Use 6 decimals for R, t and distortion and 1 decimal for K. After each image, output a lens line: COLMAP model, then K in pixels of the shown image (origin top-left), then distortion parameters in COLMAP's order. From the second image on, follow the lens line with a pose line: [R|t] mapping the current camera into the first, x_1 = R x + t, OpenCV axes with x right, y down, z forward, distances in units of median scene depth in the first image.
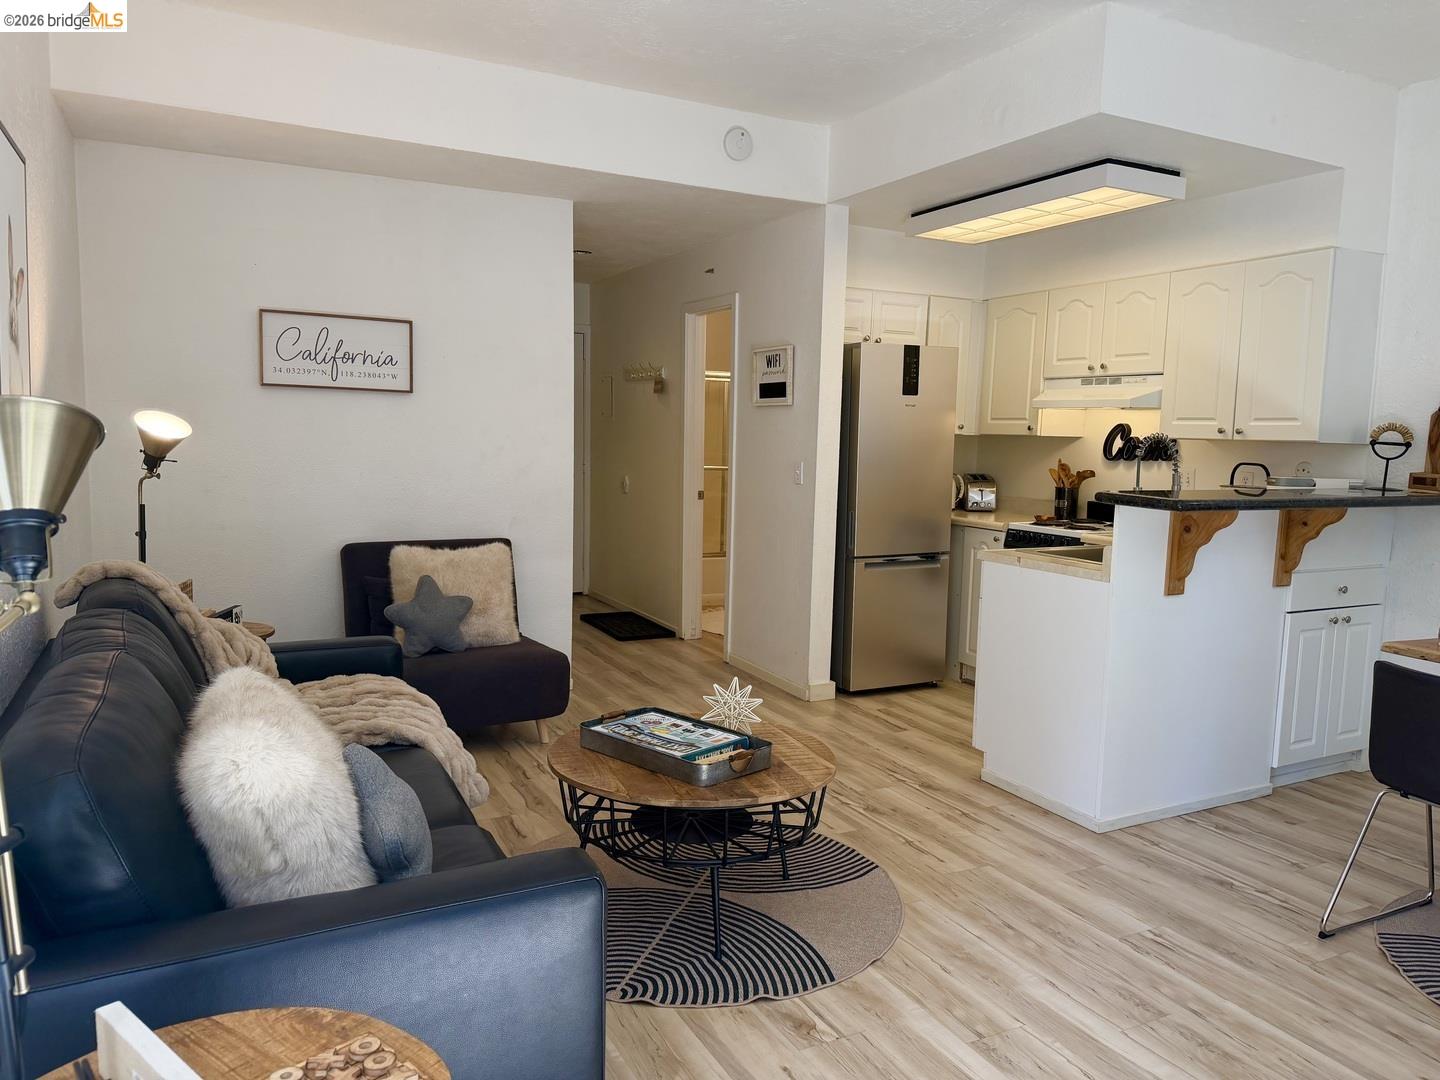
lens RADIAL K [[1004.0, 0, 726.1], [0, 1004.0, 543.0], [0, 0, 1]] dist [0.083406, -0.114808]
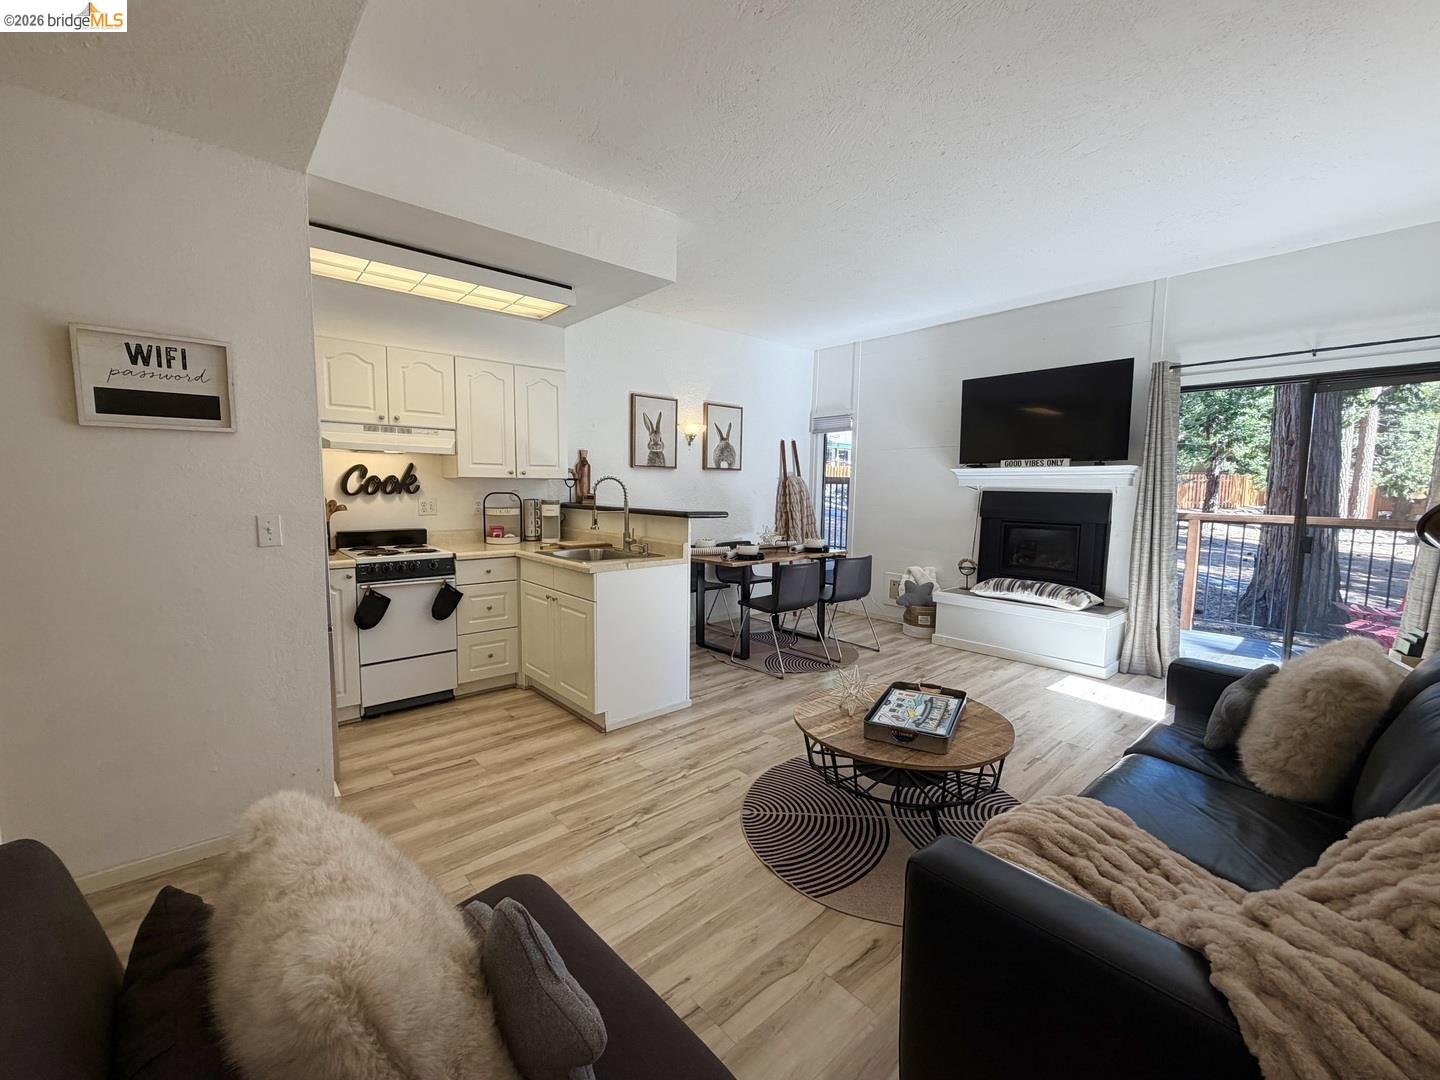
lens RADIAL K [[596.4, 0, 716.2], [0, 596.4, 540.7], [0, 0, 1]] dist [-0.001112, 0.000204]
pose [[-0.236800, -0.119319, 0.964204, -0.518488], [0.091148, 0.985325, 0.144317, -0.120583], [-0.967273, 0.122059, -0.222449, 0.996679]]
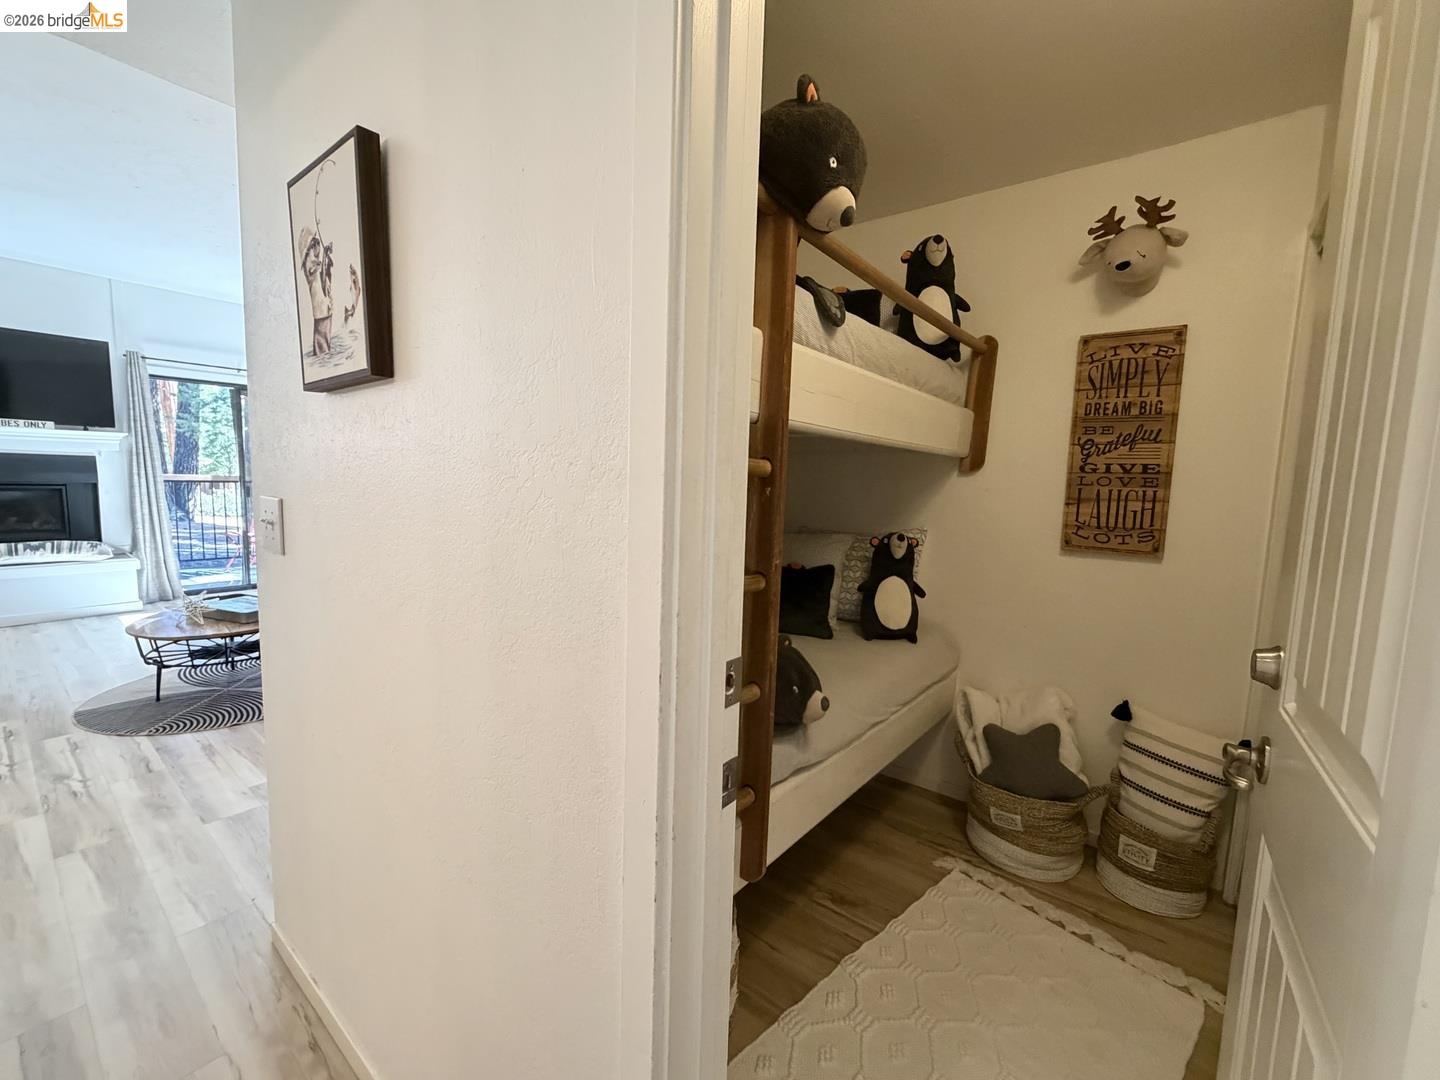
lens RADIAL K [[596.4, 0, 718.3], [0, 596.4, 541.7], [0, 0, 1]] dist [-0.001112, 0.000204]
pose [[-0.910462, -0.012389, -0.413408, -0.301030], [-0.102791, 0.974967, 0.197161, -0.186486], [0.400616, 0.222002, -0.888944, 1.704990]]
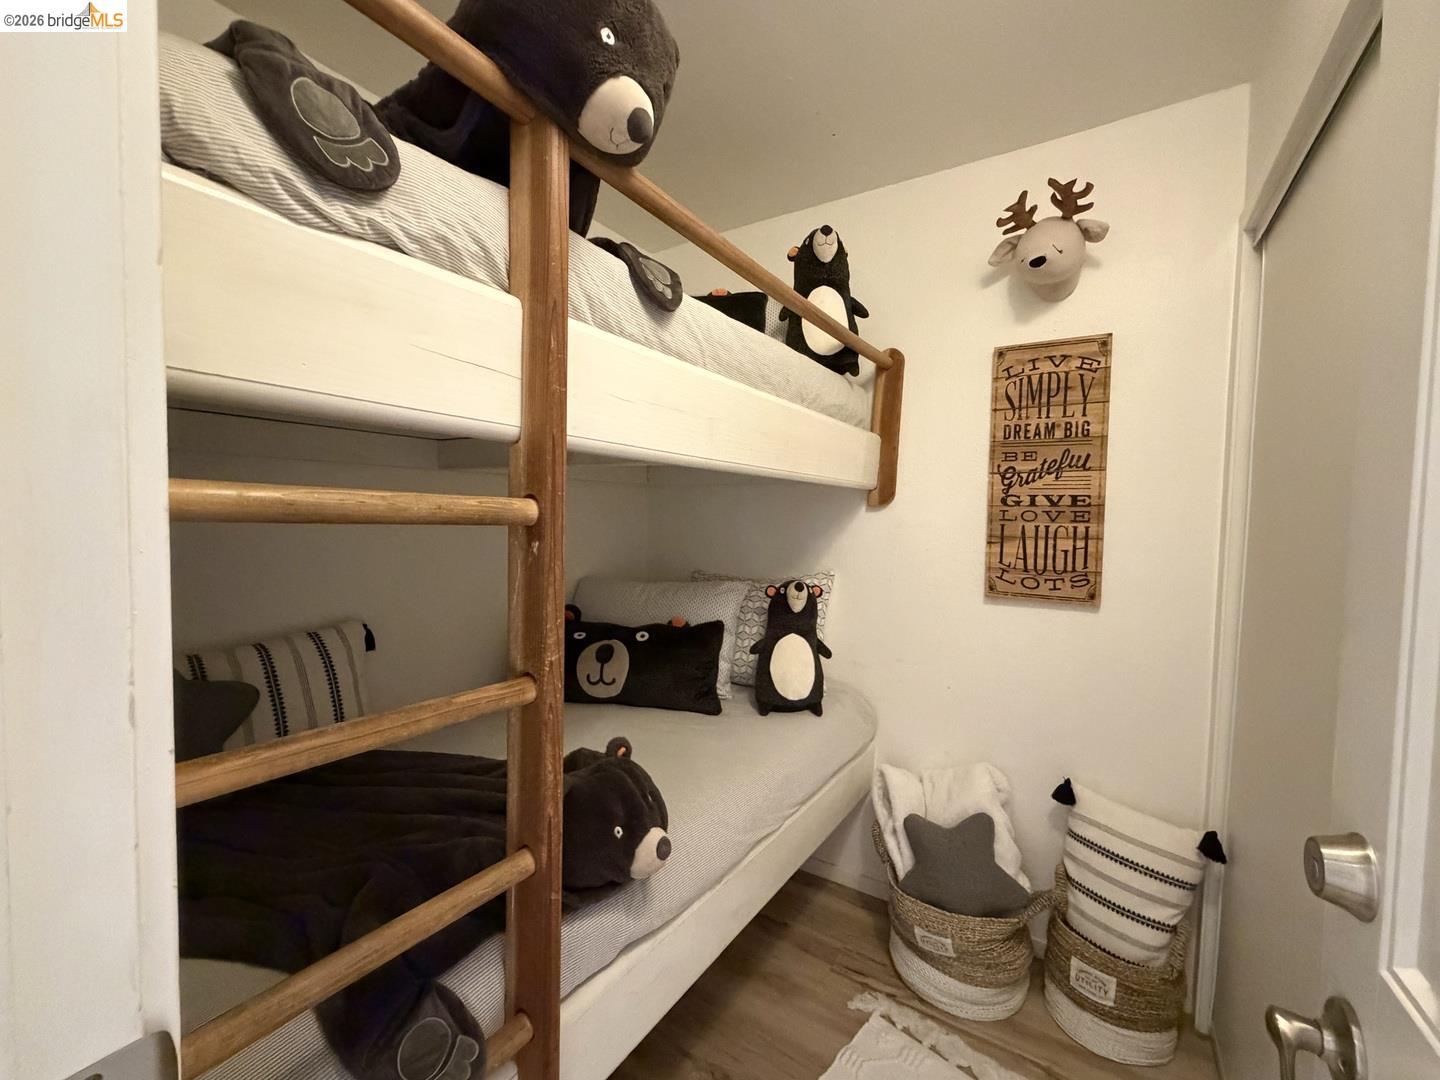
lens RADIAL K [[596.4, 0, 716.2], [0, 596.4, 540.1], [0, 0, 1]] dist [-0.001112, 0.000204]
pose [[-0.868871, -0.020073, -0.494632, -0.402403], [-0.098358, 0.986257, 0.132751, -0.187972], [0.485170, 0.163995, -0.858904, 1.635500]]
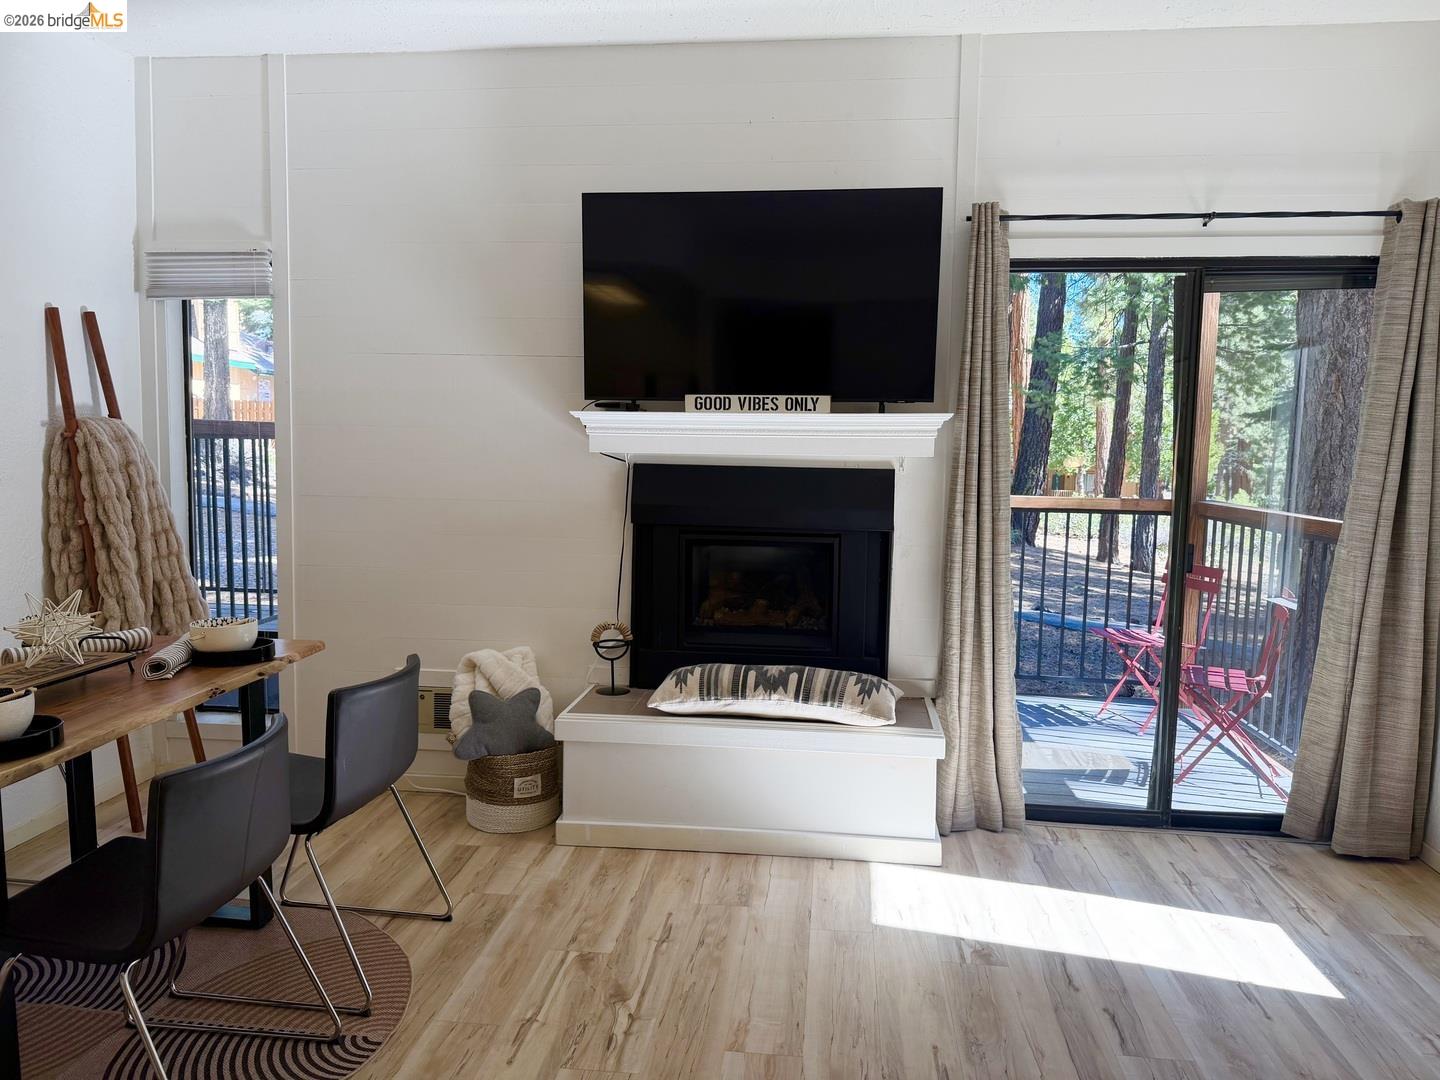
lens RADIAL K [[1004.0, 0, 721.7], [0, 1004.0, 544.6], [0, 0, 1]] dist [0.083406, -0.114808]
pose [[-0.827531, -0.097883, 0.552821, -0.008073], [0.023649, 0.977733, 0.208518, -0.108405], [-0.560921, 0.185629, -0.806790, 0.870691]]
